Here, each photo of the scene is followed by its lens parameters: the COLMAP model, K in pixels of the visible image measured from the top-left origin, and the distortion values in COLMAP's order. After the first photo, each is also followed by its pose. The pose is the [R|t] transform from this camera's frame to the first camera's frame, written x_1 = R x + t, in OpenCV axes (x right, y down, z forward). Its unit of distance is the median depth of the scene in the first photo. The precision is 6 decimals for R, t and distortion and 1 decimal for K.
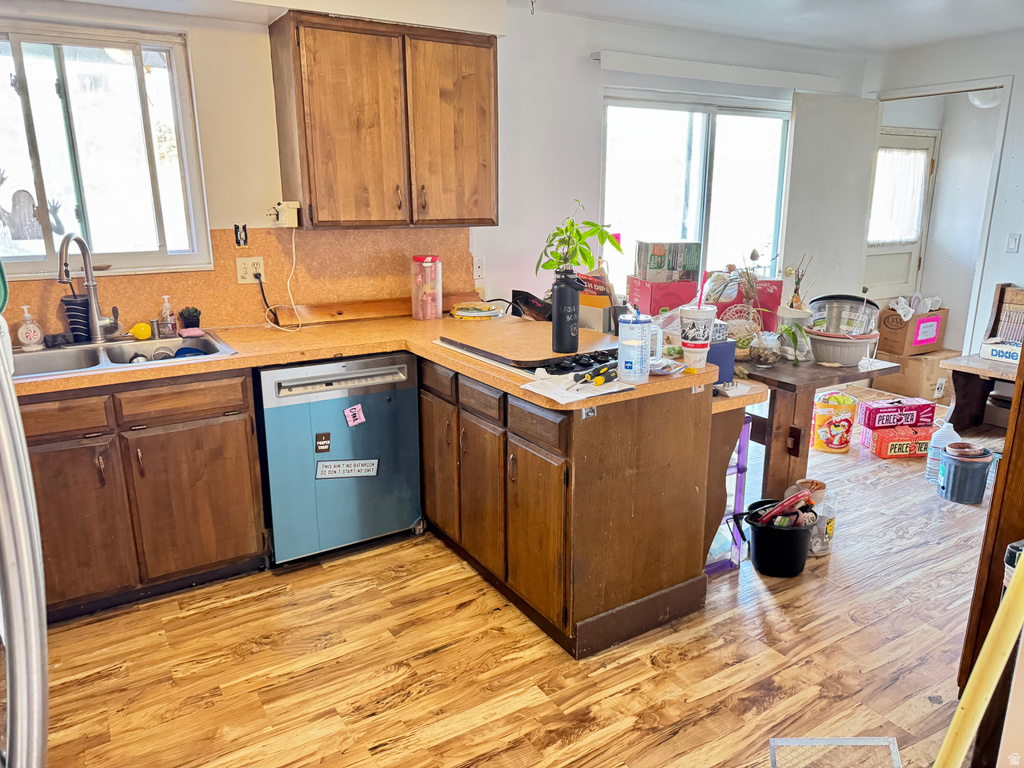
lens RADIAL K [[726.9, 0, 512.0], [0, 726.9, 384.0], [0, 0, 1]] dist [0.051957, -0.058048]
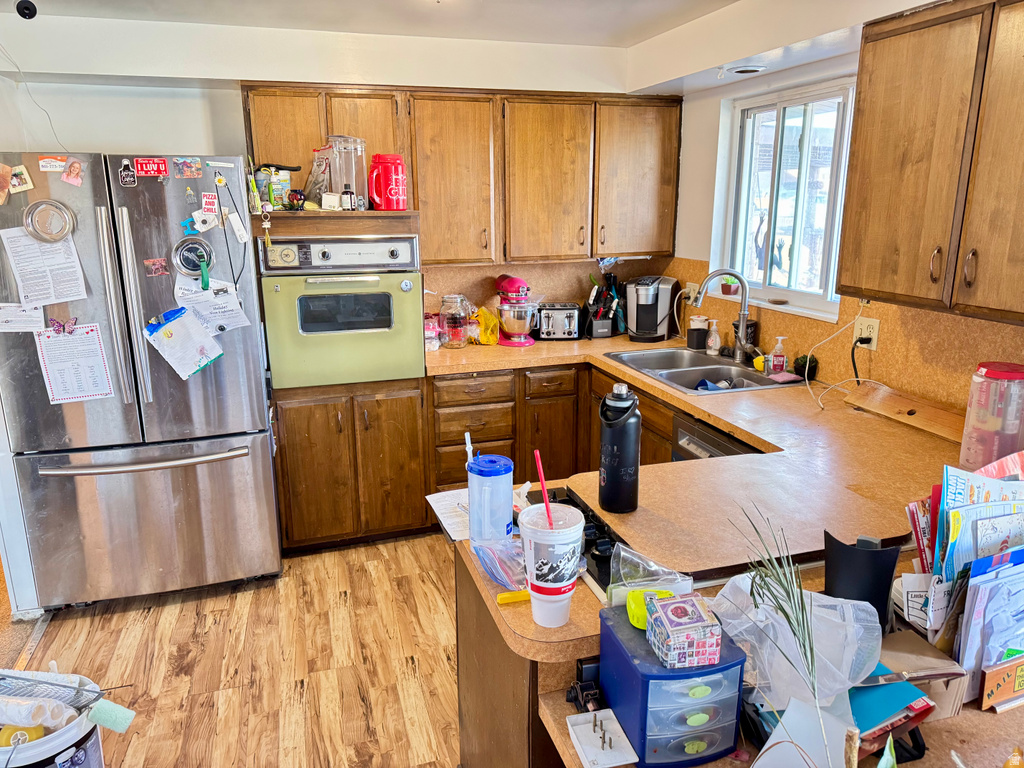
lens RADIAL K [[726.9, 0, 512.0], [0, 726.9, 384.0], [0, 0, 1]] dist [0.051957, -0.058048]
pose [[-0.248733, 0.247155, -0.936508, 0.590589], [-0.233377, 0.923115, 0.305604, -0.278781], [0.940036, 0.294574, -0.171929, 0.816997]]
